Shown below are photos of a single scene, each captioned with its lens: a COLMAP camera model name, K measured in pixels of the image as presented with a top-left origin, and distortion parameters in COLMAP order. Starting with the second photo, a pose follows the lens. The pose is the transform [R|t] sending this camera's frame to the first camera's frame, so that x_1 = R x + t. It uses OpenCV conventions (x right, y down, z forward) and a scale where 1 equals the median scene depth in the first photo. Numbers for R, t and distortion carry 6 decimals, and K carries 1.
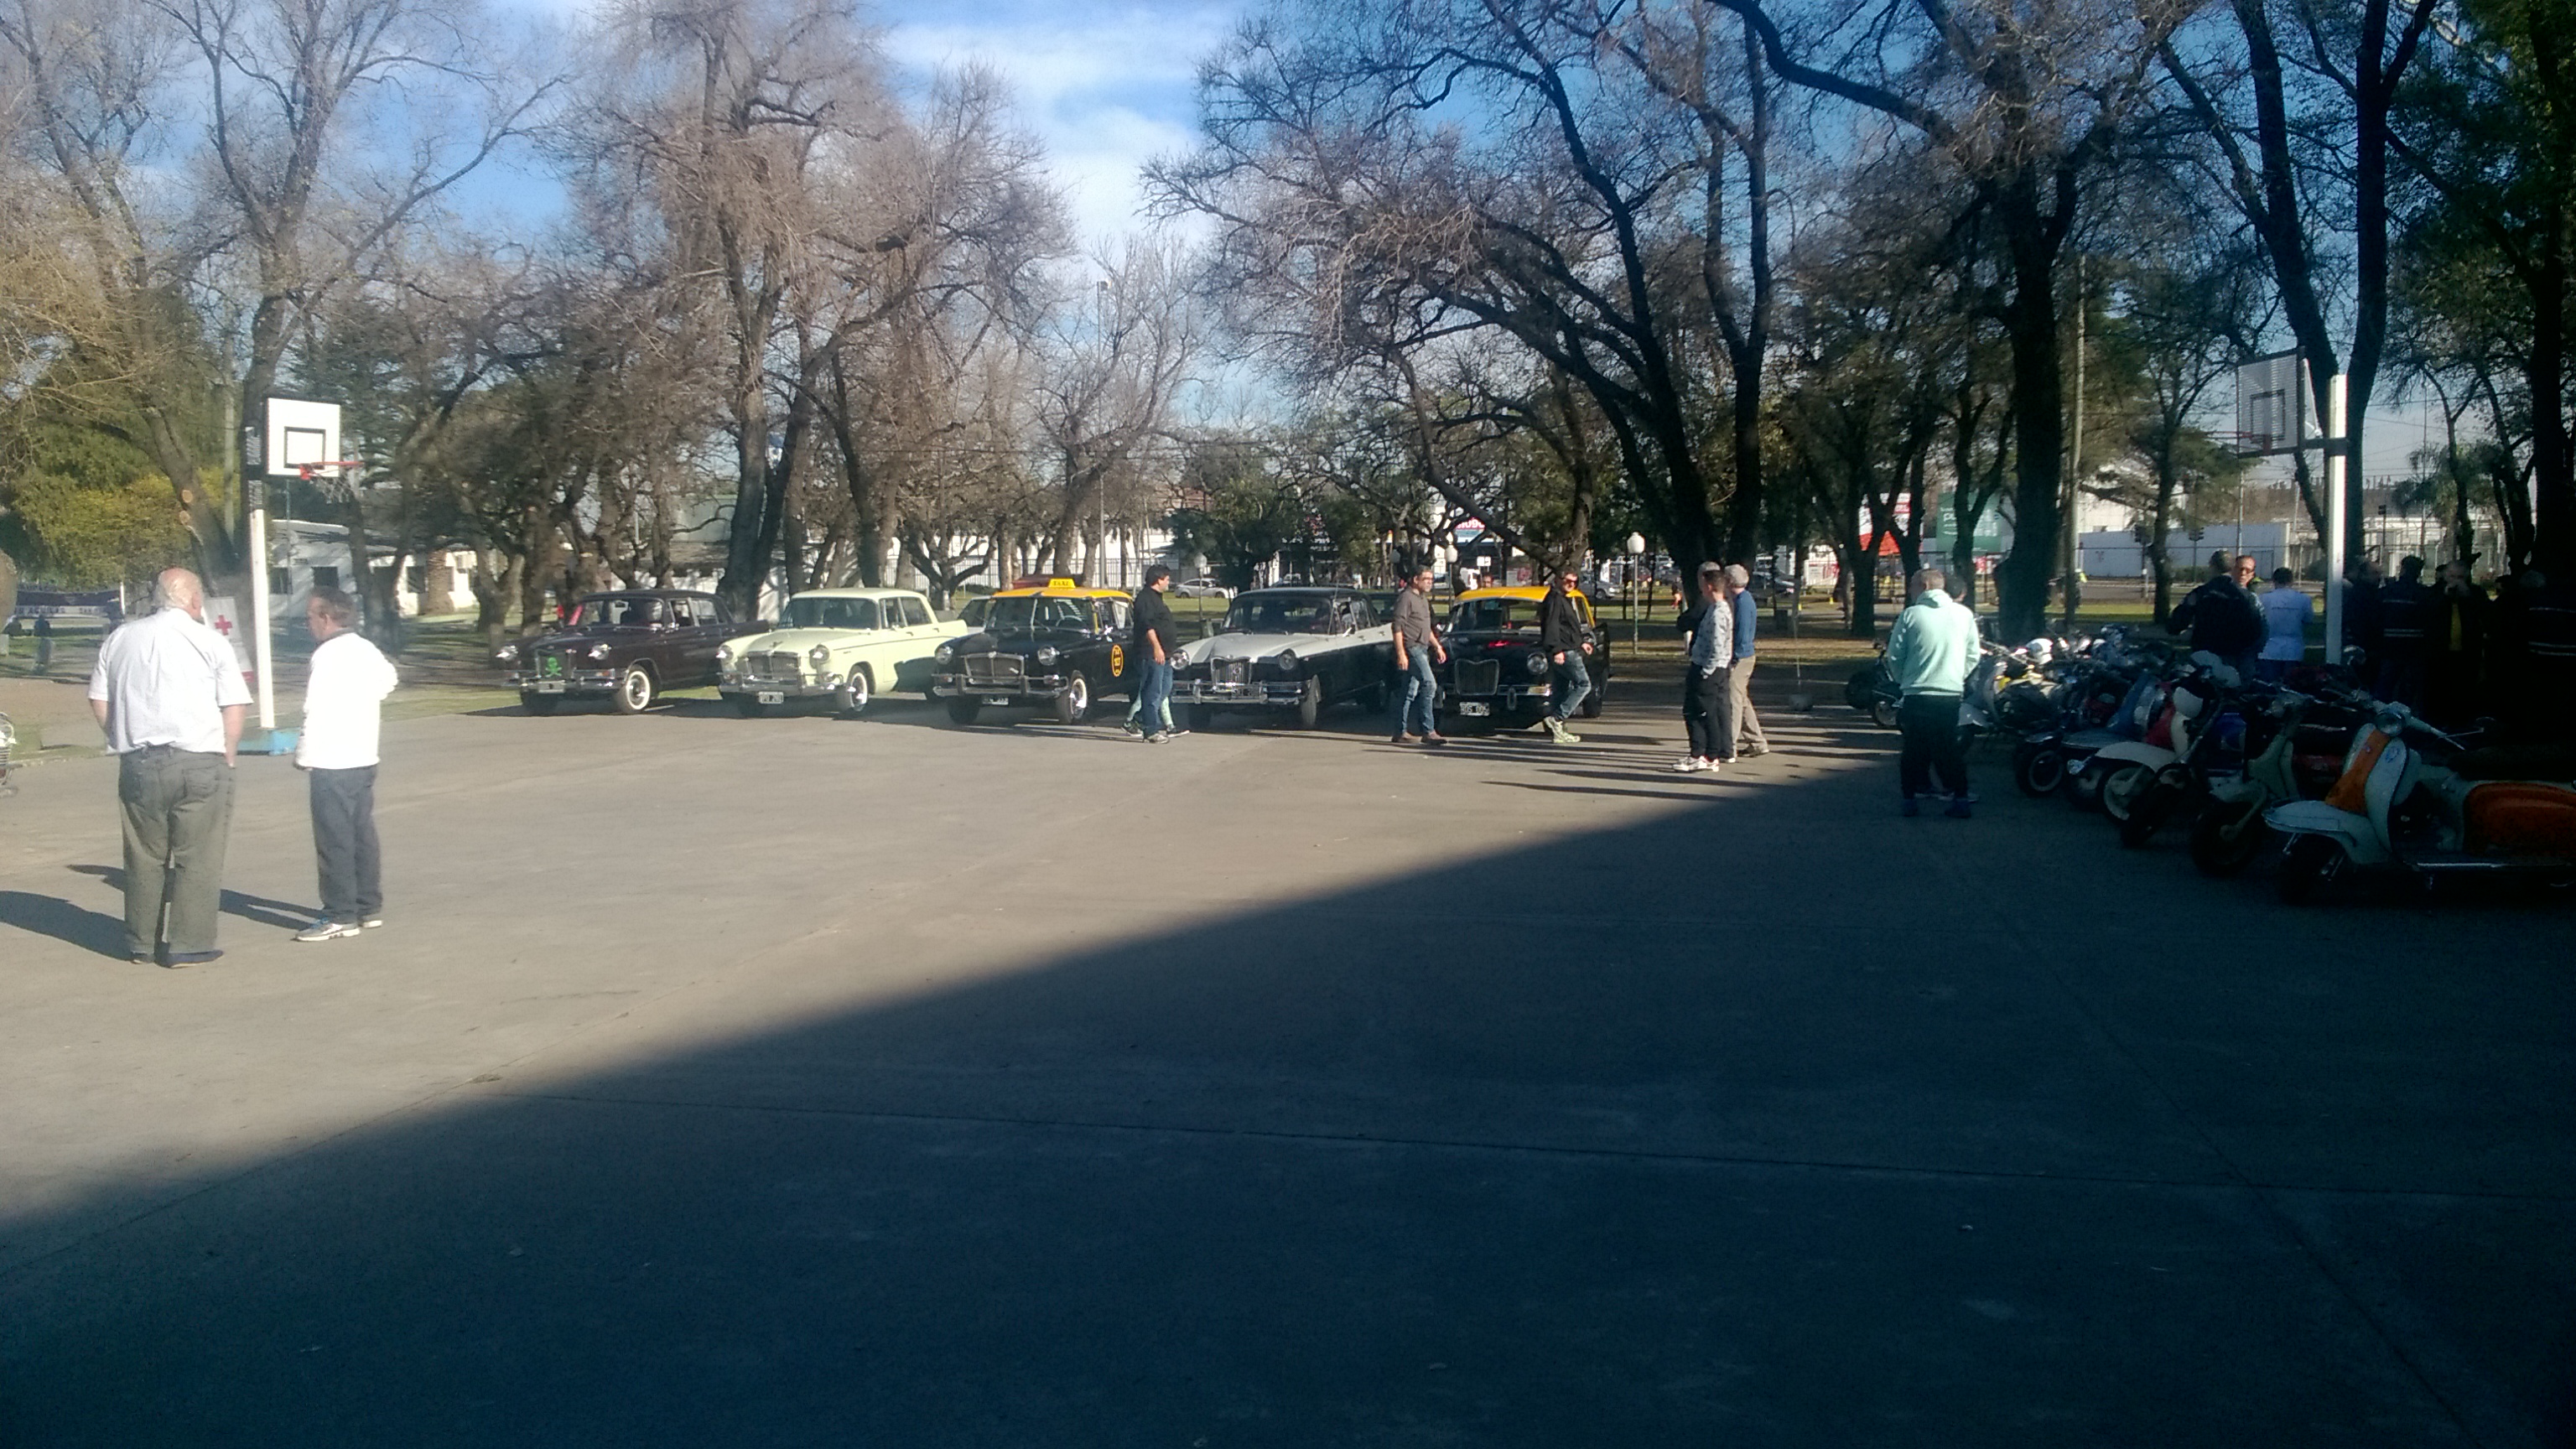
lens RADIAL K [[1958.6, 0, 1273.1], [0, 1958.6, 700.7], [0, 0, 1]] dist [0.040861, -0.124502]
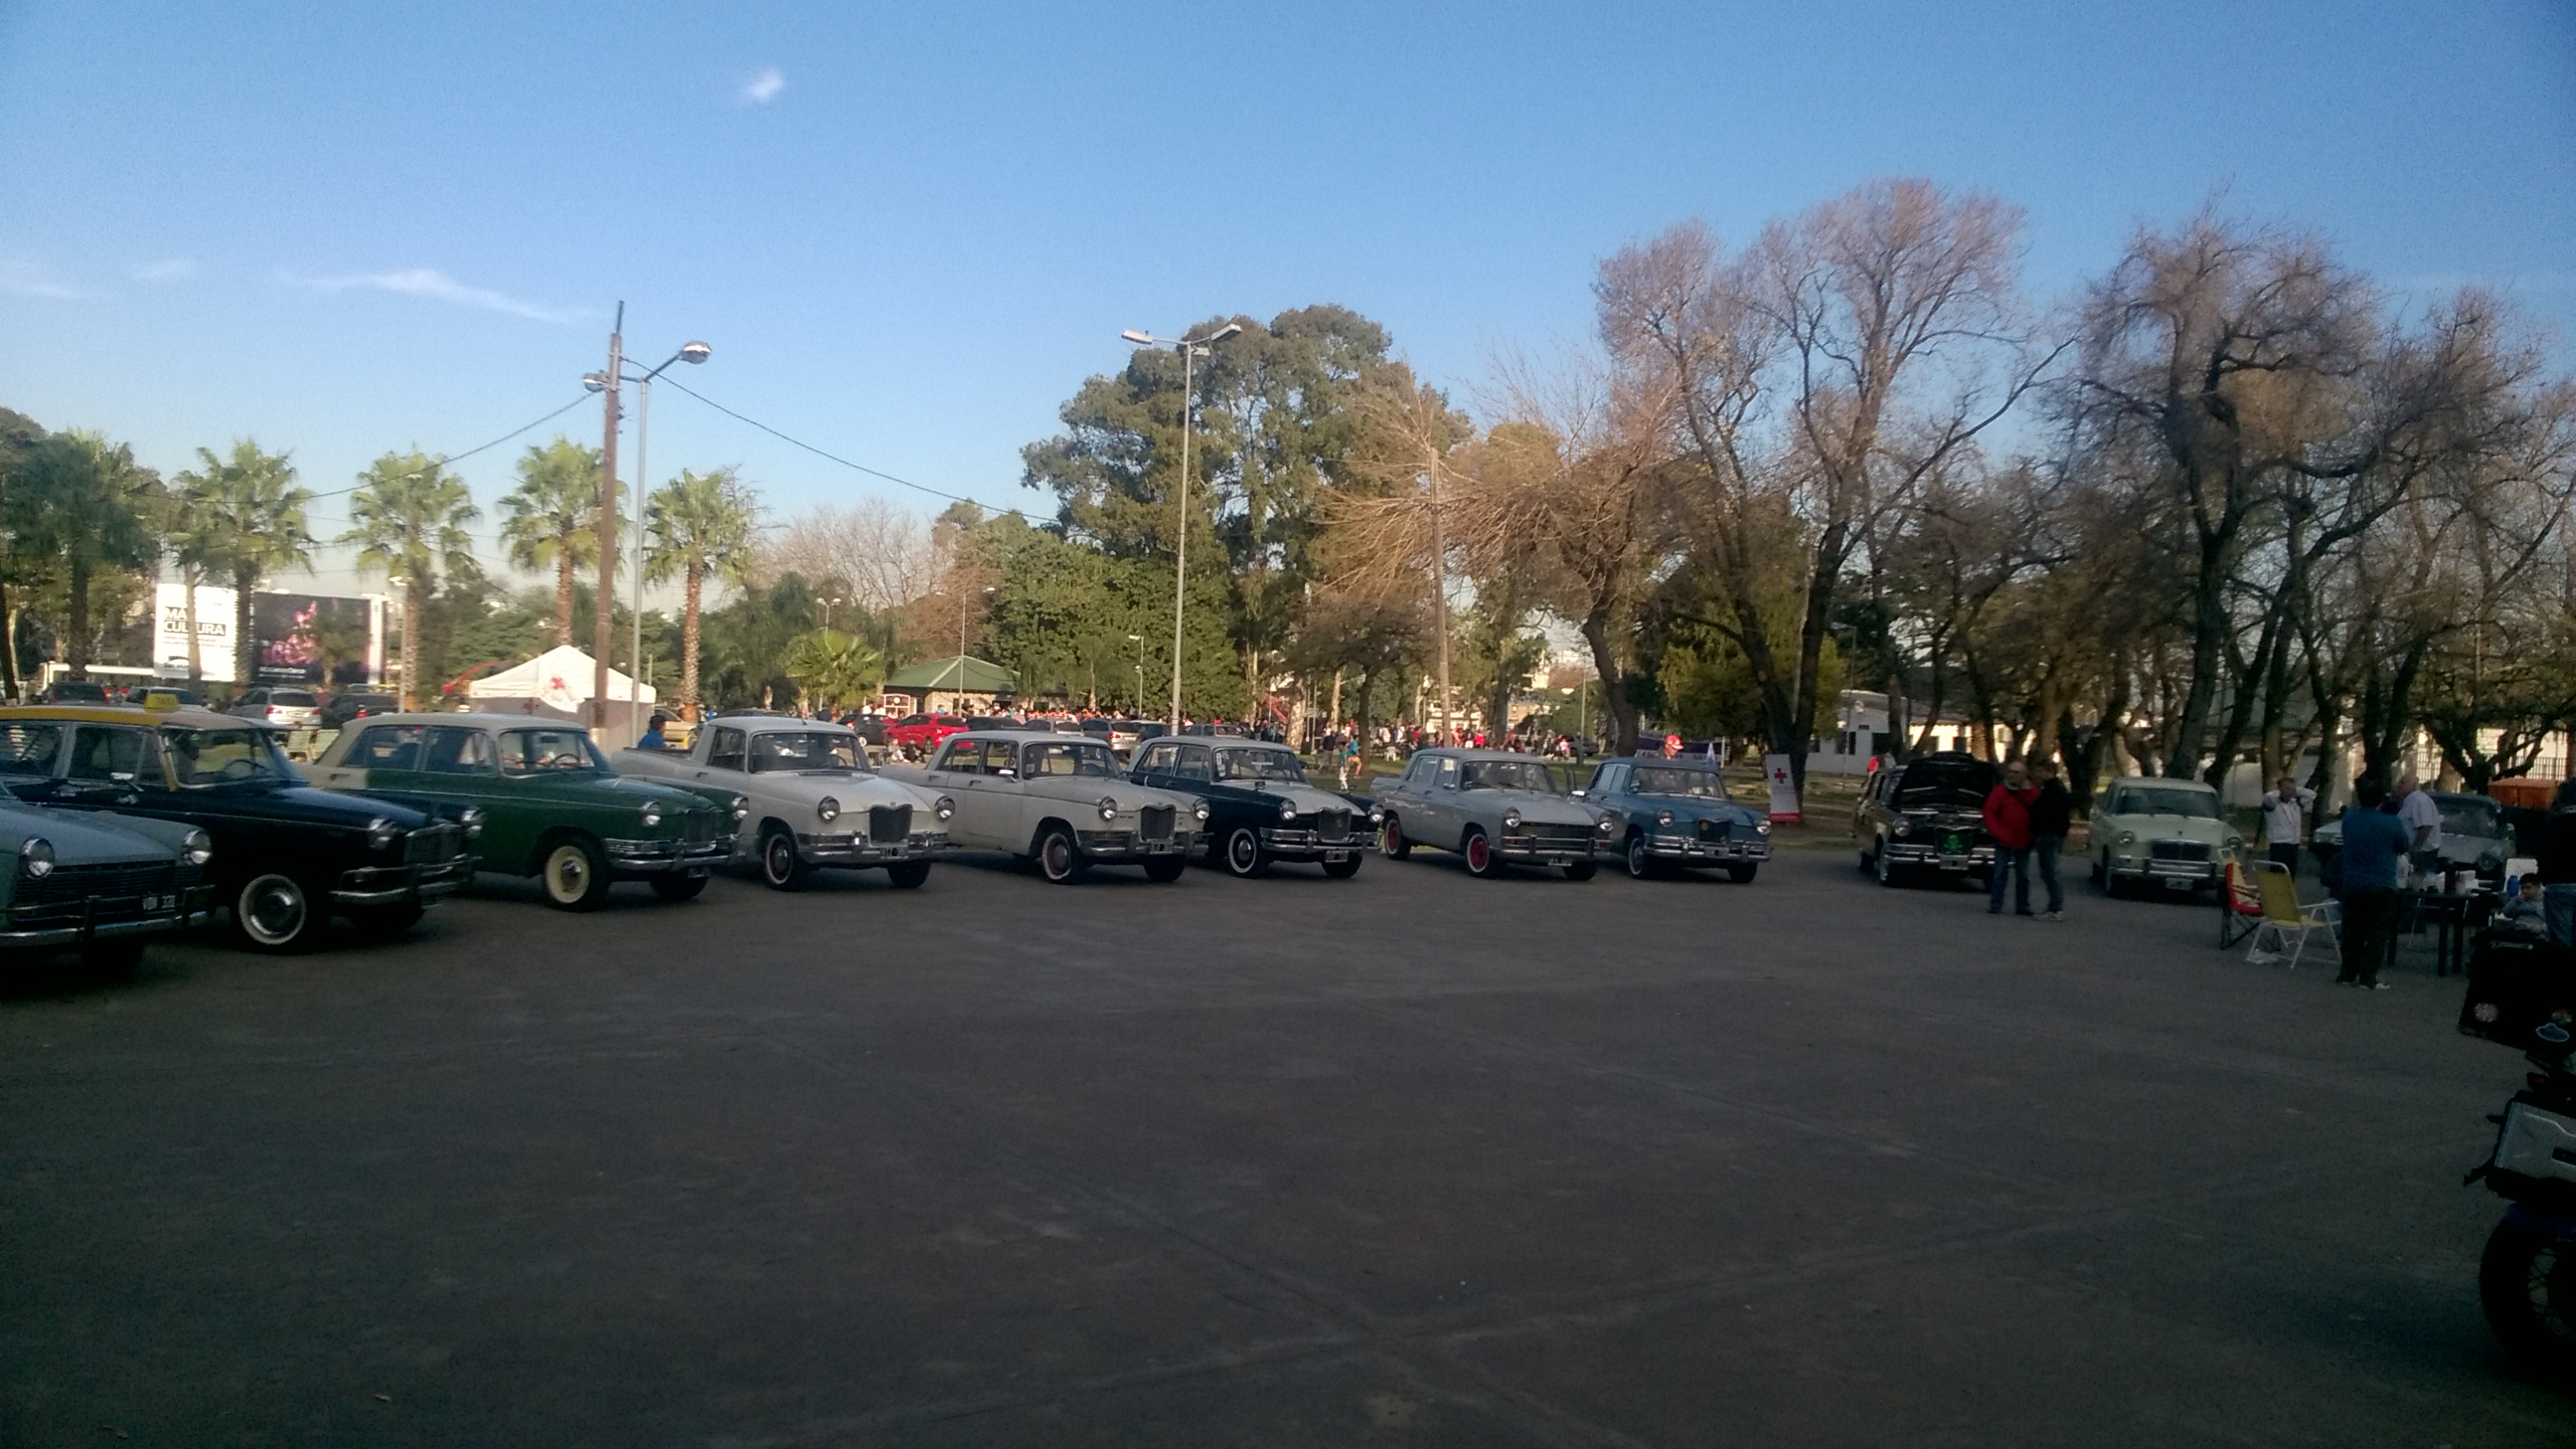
lens RADIAL K [[1958.6, 0, 1268.3], [0, 1958.6, 717.3], [0, 0, 1]] dist [0.040861, -0.124502]
pose [[0.719553, 0.044710, -0.692997, 0.120105], [-0.099162, 0.994314, -0.038812, 0.006853], [0.687321, 0.096647, 0.719895, -0.171301]]
